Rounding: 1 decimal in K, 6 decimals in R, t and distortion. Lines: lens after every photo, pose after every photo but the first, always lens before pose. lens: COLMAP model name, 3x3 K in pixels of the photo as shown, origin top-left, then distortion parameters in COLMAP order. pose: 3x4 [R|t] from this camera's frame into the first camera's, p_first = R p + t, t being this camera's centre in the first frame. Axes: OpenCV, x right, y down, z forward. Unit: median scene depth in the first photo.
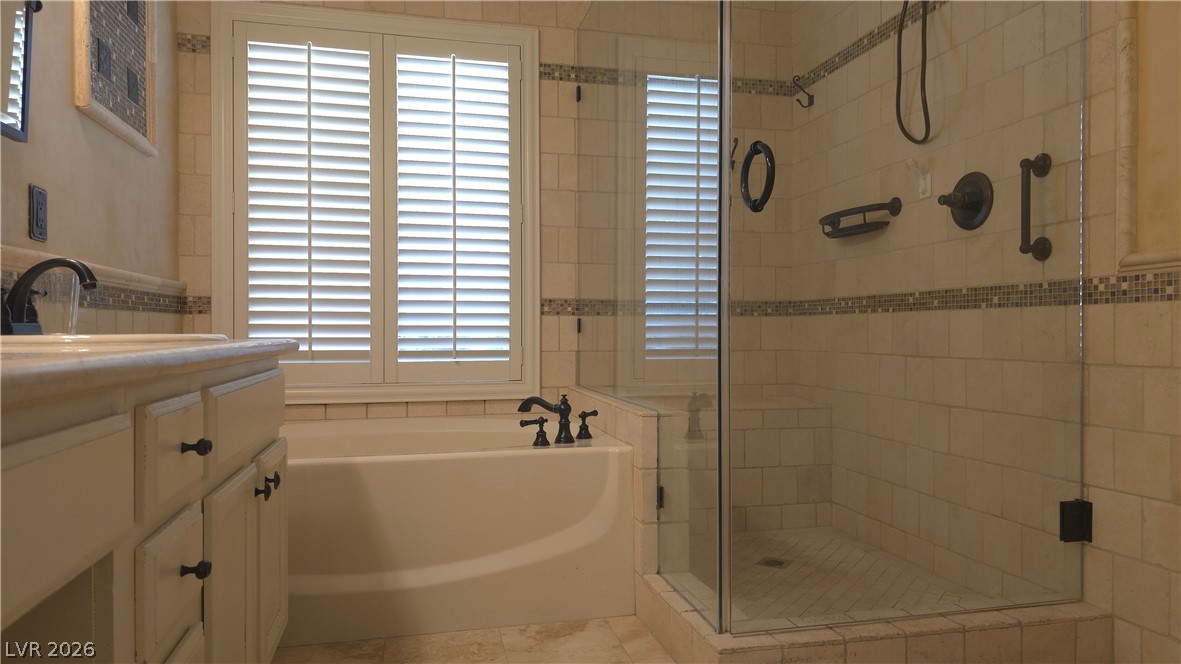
lens RADIAL K [[807.5, 0, 590.5], [0, 807.5, 332.0], [0, 0, 1]] dist [0.055959, -0.041379]
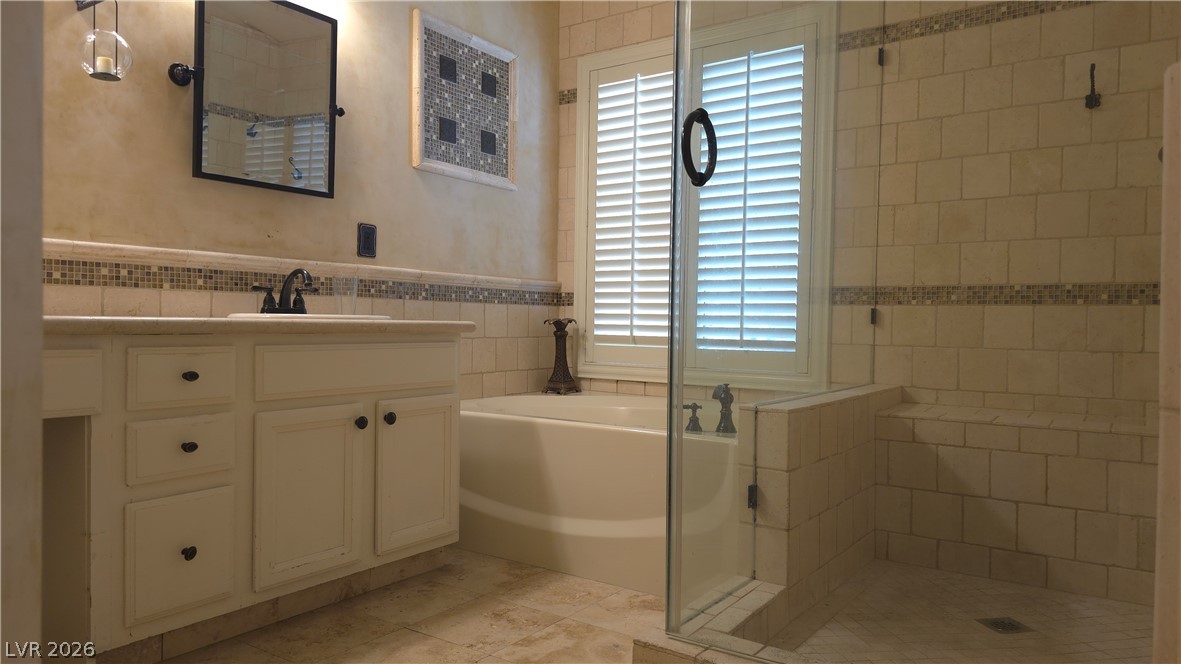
lens RADIAL K [[804.9, 0, 601.0], [0, 804.9, 334.5], [0, 0, 1]] dist [0.128060, -0.127296]
pose [[0.664119, 0.021758, -0.747310, 0.523121], [-0.013078, 0.999762, 0.017486, 0.000566], [0.747512, -0.001840, 0.664246, 0.185803]]
